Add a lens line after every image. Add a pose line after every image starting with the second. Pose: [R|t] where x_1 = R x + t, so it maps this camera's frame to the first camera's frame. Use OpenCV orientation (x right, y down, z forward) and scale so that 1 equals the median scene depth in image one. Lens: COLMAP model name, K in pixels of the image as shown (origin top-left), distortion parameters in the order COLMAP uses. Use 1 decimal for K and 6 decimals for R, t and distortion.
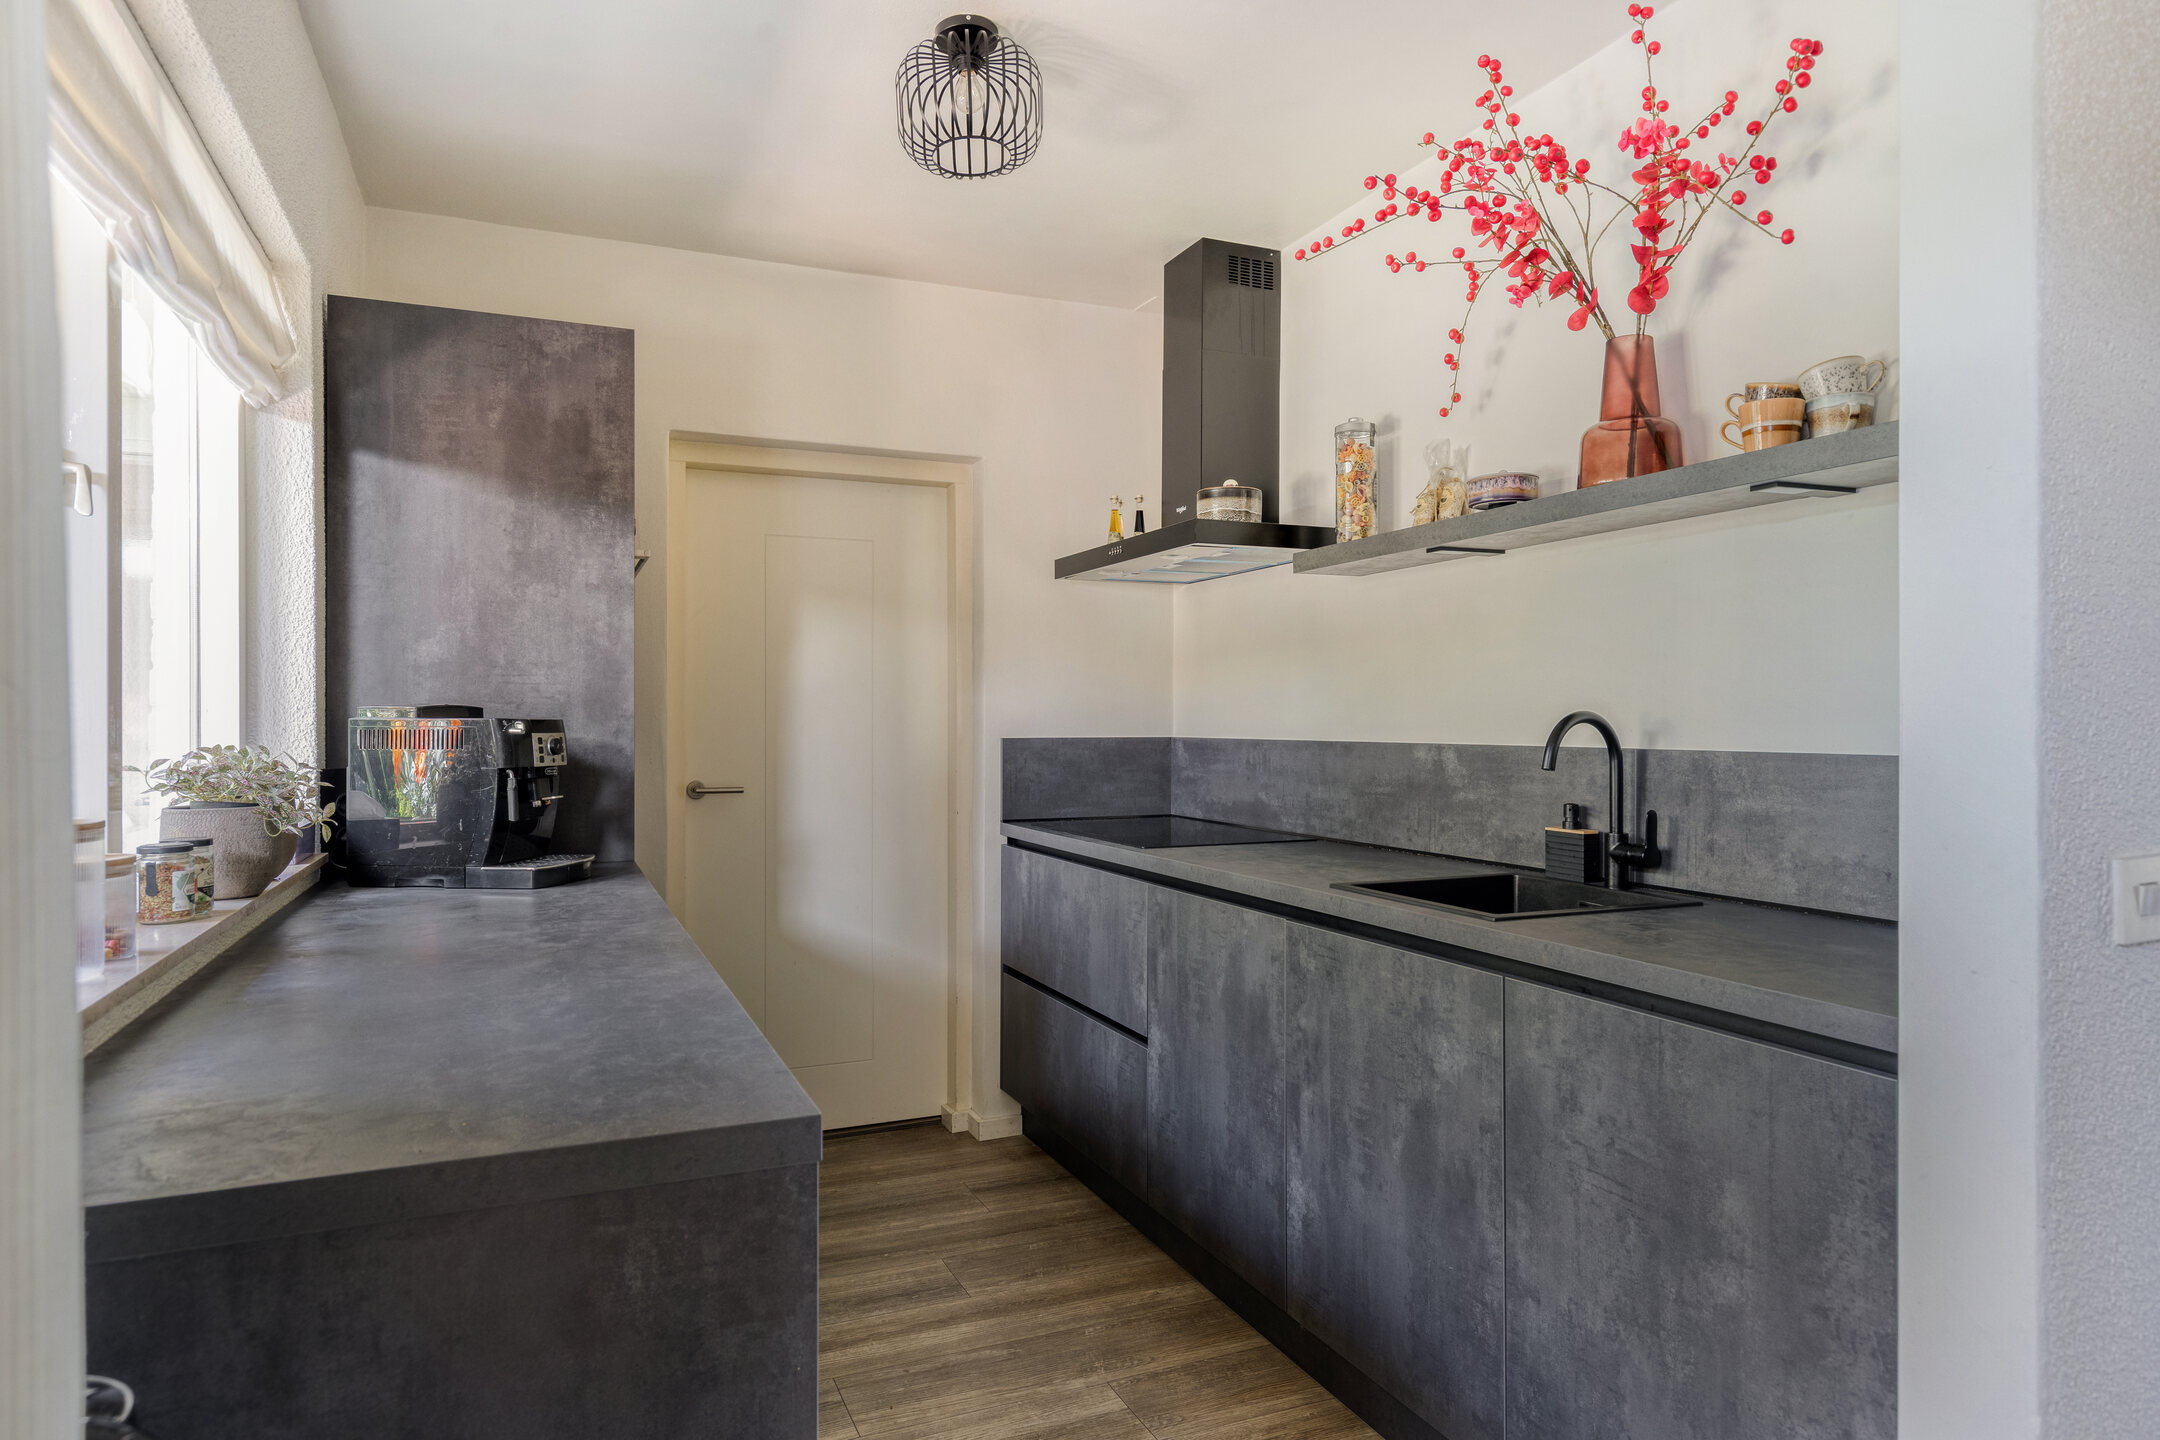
lens RADIAL K [[1301.3, 0, 1072.1], [0, 1301.3, 718.7], [0, 0, 1]] dist [0.005367, 0.000748]
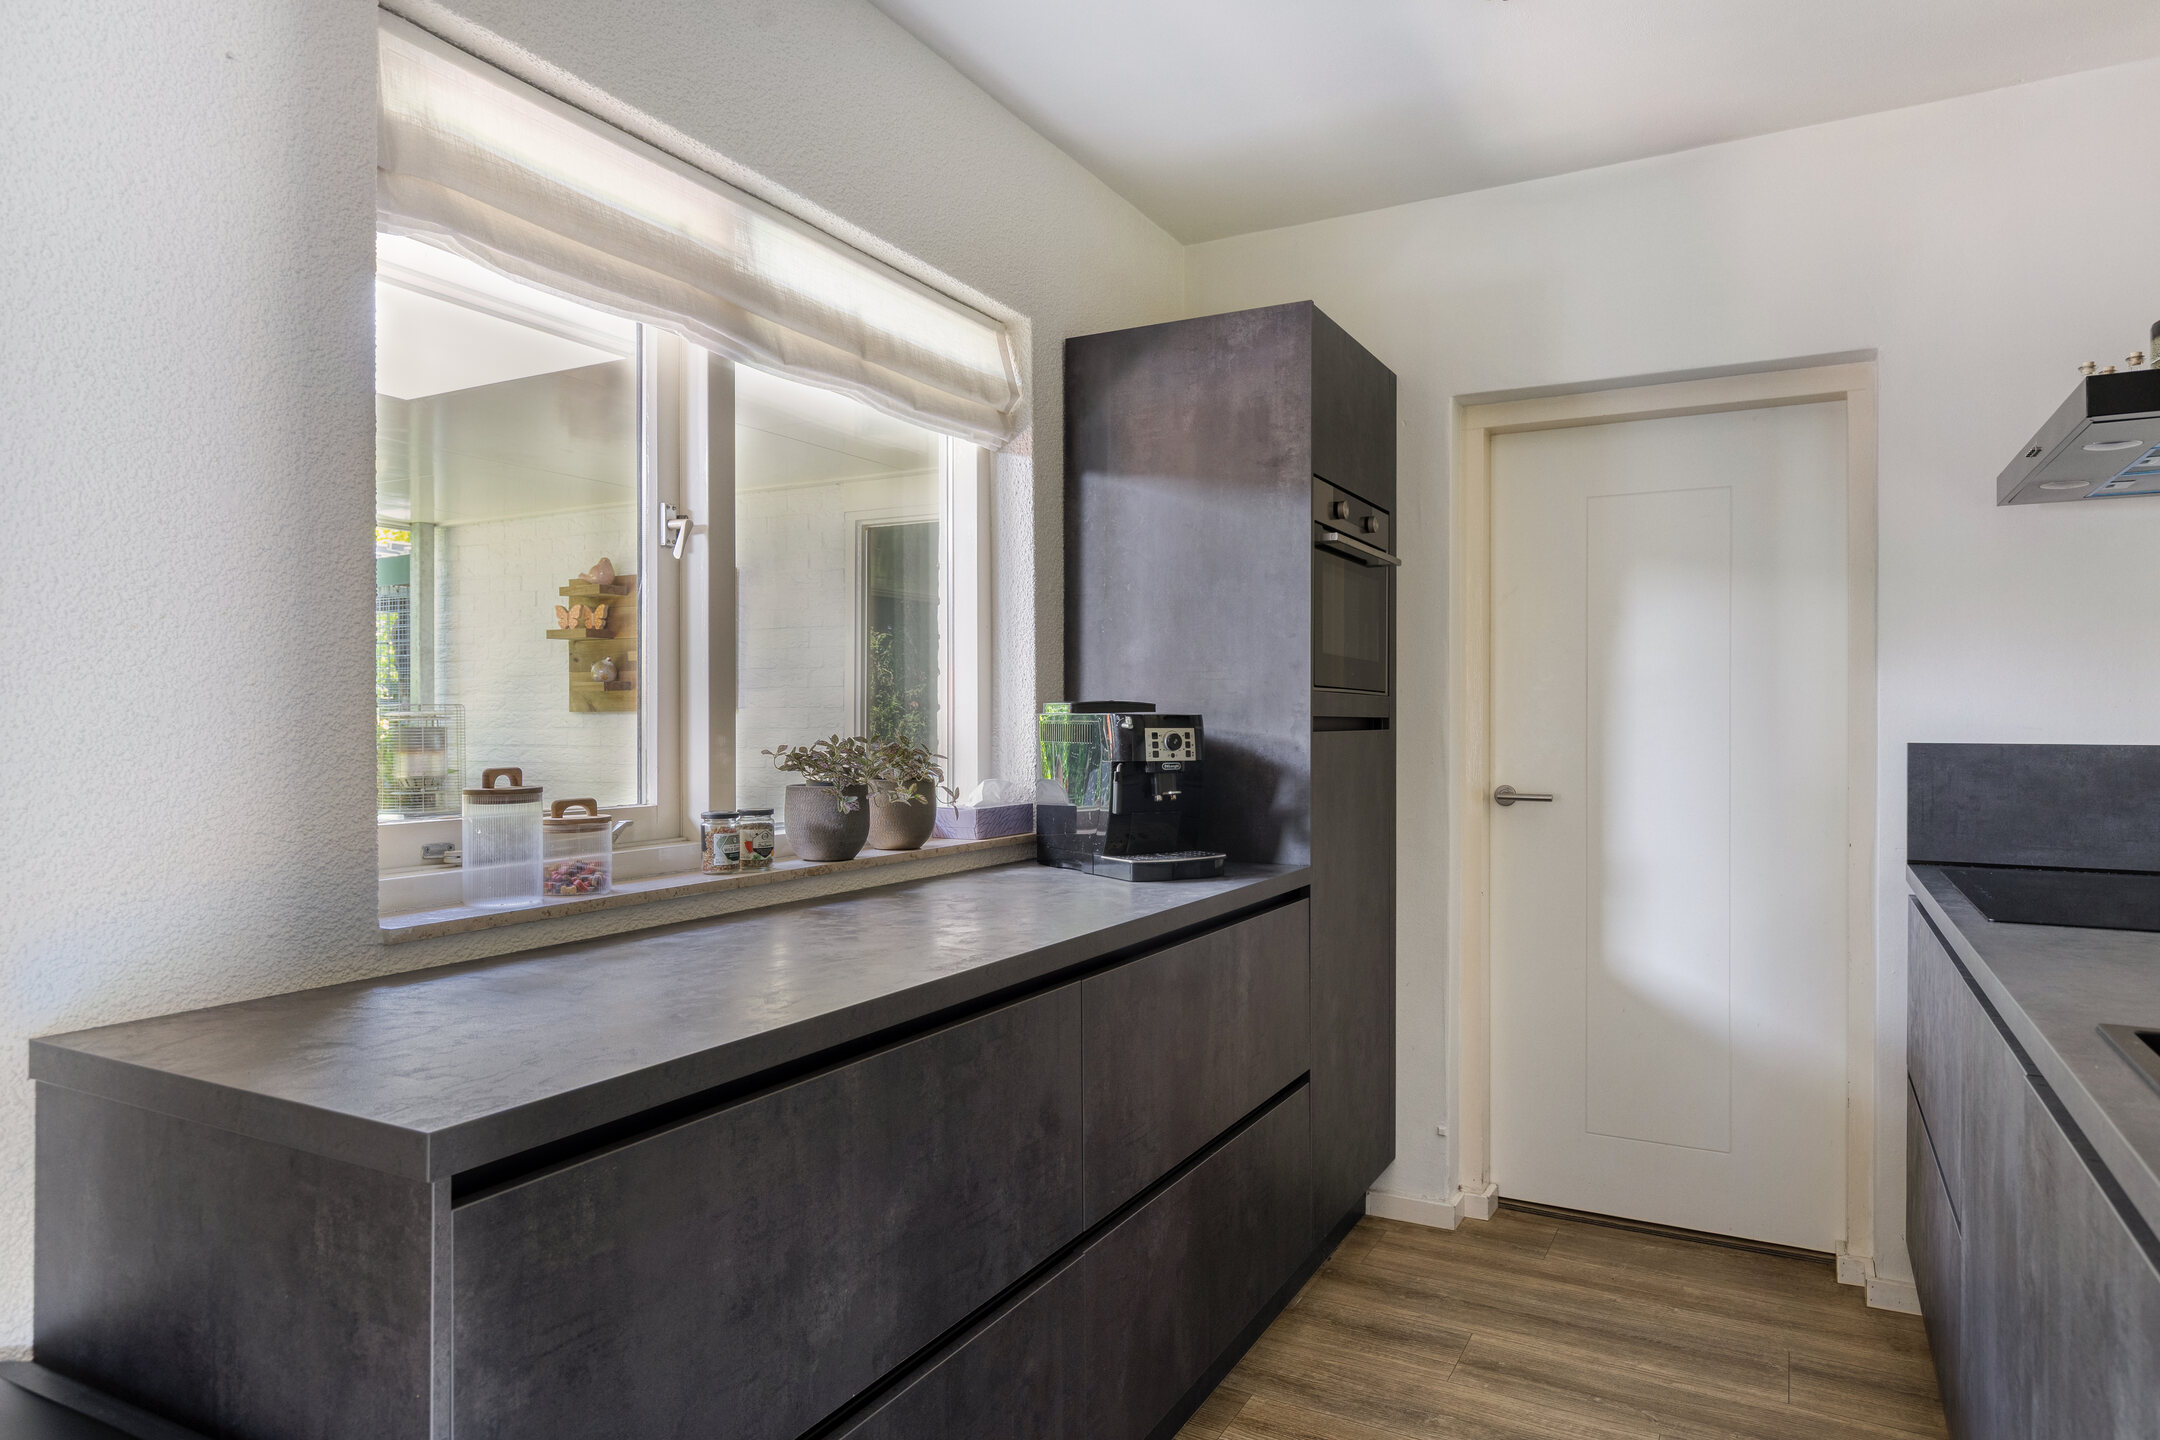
lens RADIAL K [[1301.3, 0, 1074.2], [0, 1301.3, 722.6], [0, 0, 1]] dist [0.005367, 0.000748]
pose [[0.616061, 0.003433, -0.787691, 0.309597], [-0.001302, 0.999994, 0.003340, 0.003169], [0.787698, -0.001032, 0.616061, 0.298584]]
